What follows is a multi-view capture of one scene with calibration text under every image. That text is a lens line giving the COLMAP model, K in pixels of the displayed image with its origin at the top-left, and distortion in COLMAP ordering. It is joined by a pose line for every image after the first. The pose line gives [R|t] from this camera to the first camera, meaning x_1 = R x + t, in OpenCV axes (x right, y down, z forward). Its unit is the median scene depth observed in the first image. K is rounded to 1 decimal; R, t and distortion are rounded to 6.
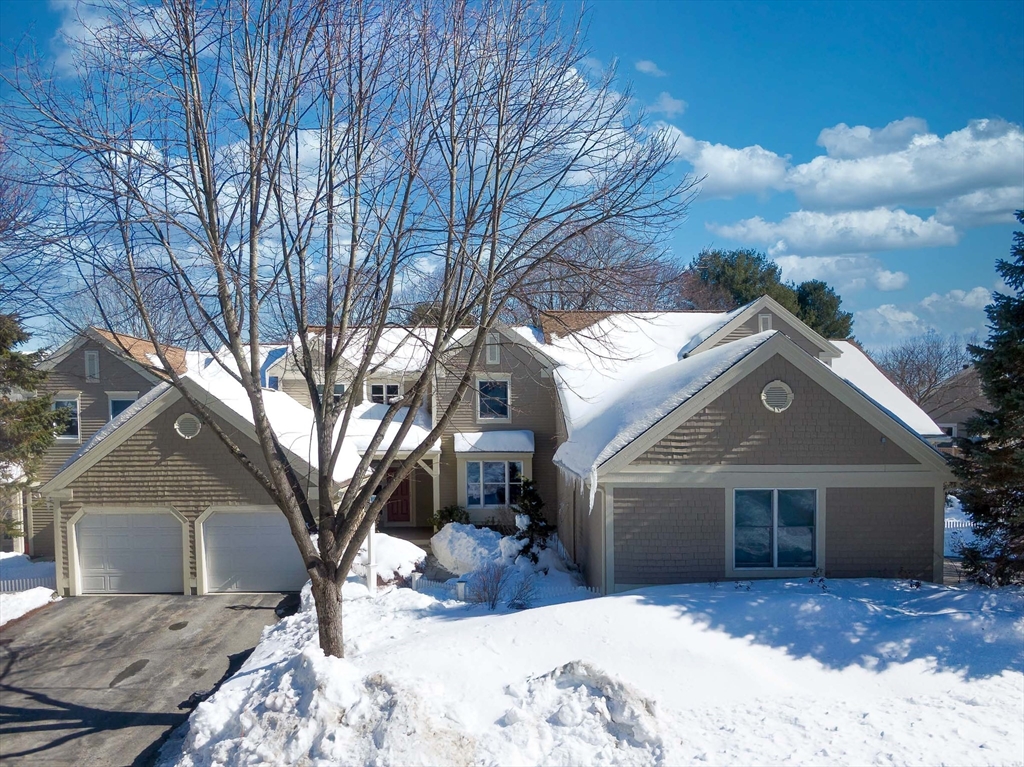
lens RADIAL K [[789.2, 0, 512.0], [0, 789.2, 383.5], [0, 0, 1]] dist [0.035121, 0.008421]
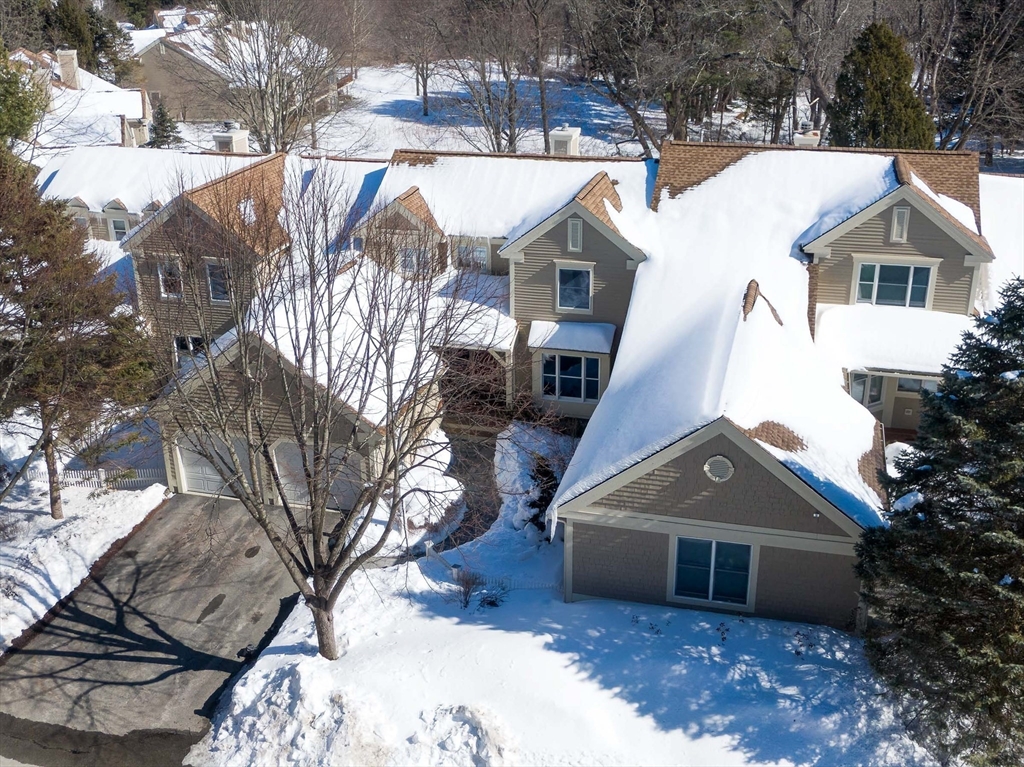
lens RADIAL K [[1149.0, 0, 512.0], [0, 1149.0, 383.5], [0, 0, 1]] dist [0.199144, -0.006682]
pose [[0.963125, 0.108764, -0.246089, 0.553098], [0.001434, 0.912561, 0.408938, -0.948634], [0.269049, -0.394211, 0.878755, -0.564863]]
